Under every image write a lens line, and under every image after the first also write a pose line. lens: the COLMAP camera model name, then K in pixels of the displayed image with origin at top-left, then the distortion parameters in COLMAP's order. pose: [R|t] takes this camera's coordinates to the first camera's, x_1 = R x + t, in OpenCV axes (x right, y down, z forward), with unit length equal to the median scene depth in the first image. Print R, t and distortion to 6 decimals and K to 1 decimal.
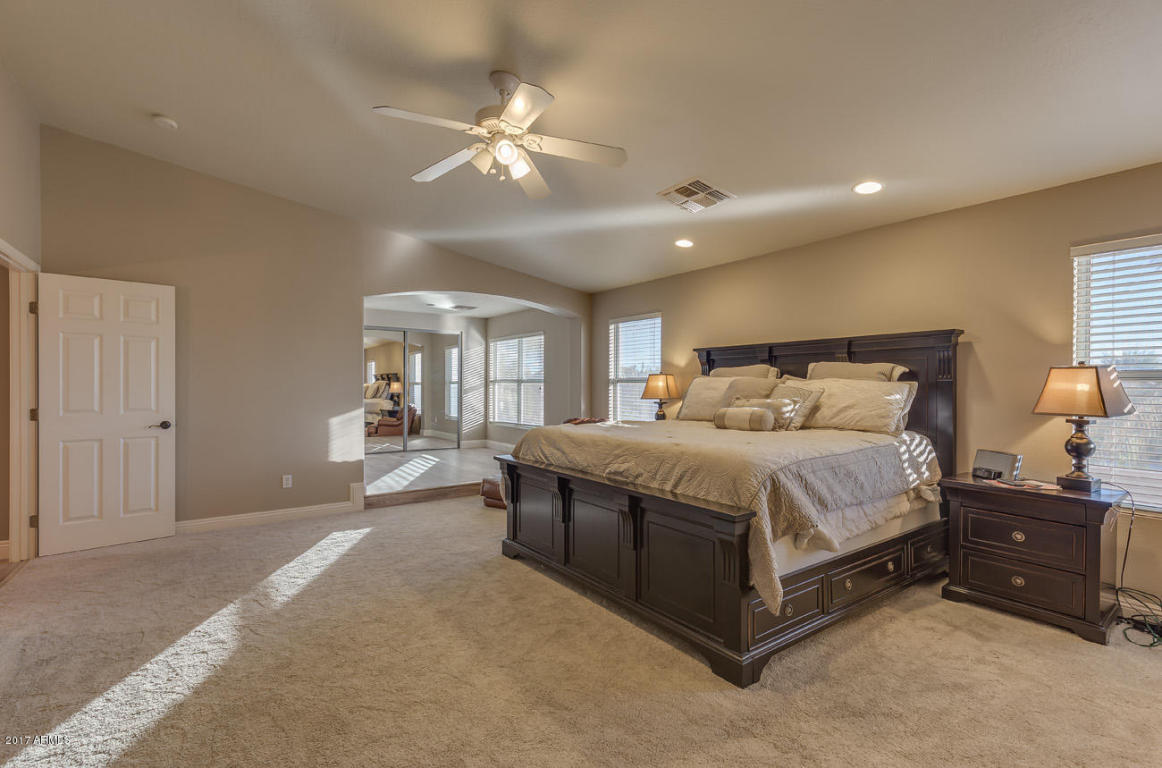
lens RADIAL K [[541.2, 0, 610.1], [0, 541.2, 390.8], [0, 0, 1]] dist [0.004031, -0.001627]
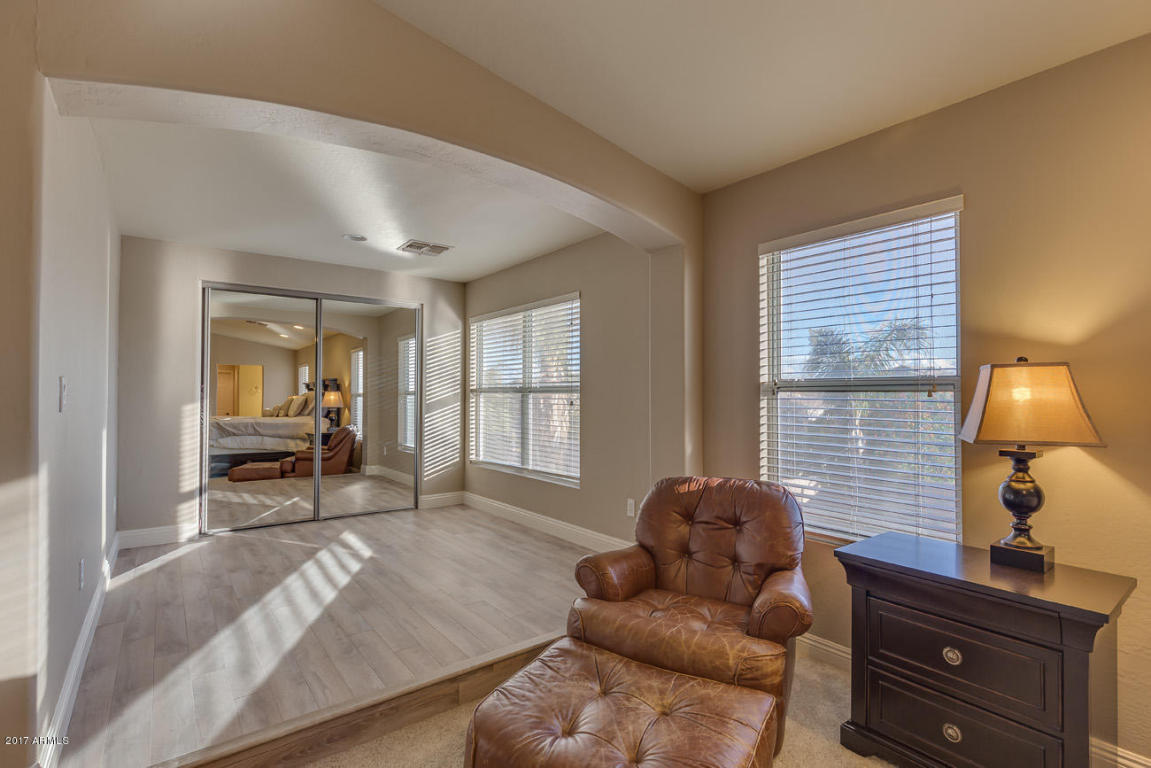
lens RADIAL K [[537.2, 0, 574.2], [0, 537.2, 387.1], [0, 0, 1]] dist [-0.028412, -0.000064]
pose [[0.999981, -0.002510, -0.005659, -0.108417], [0.002359, 0.999648, -0.026433, -0.005848], [0.005723, 0.026419, 0.999635, 0.429784]]
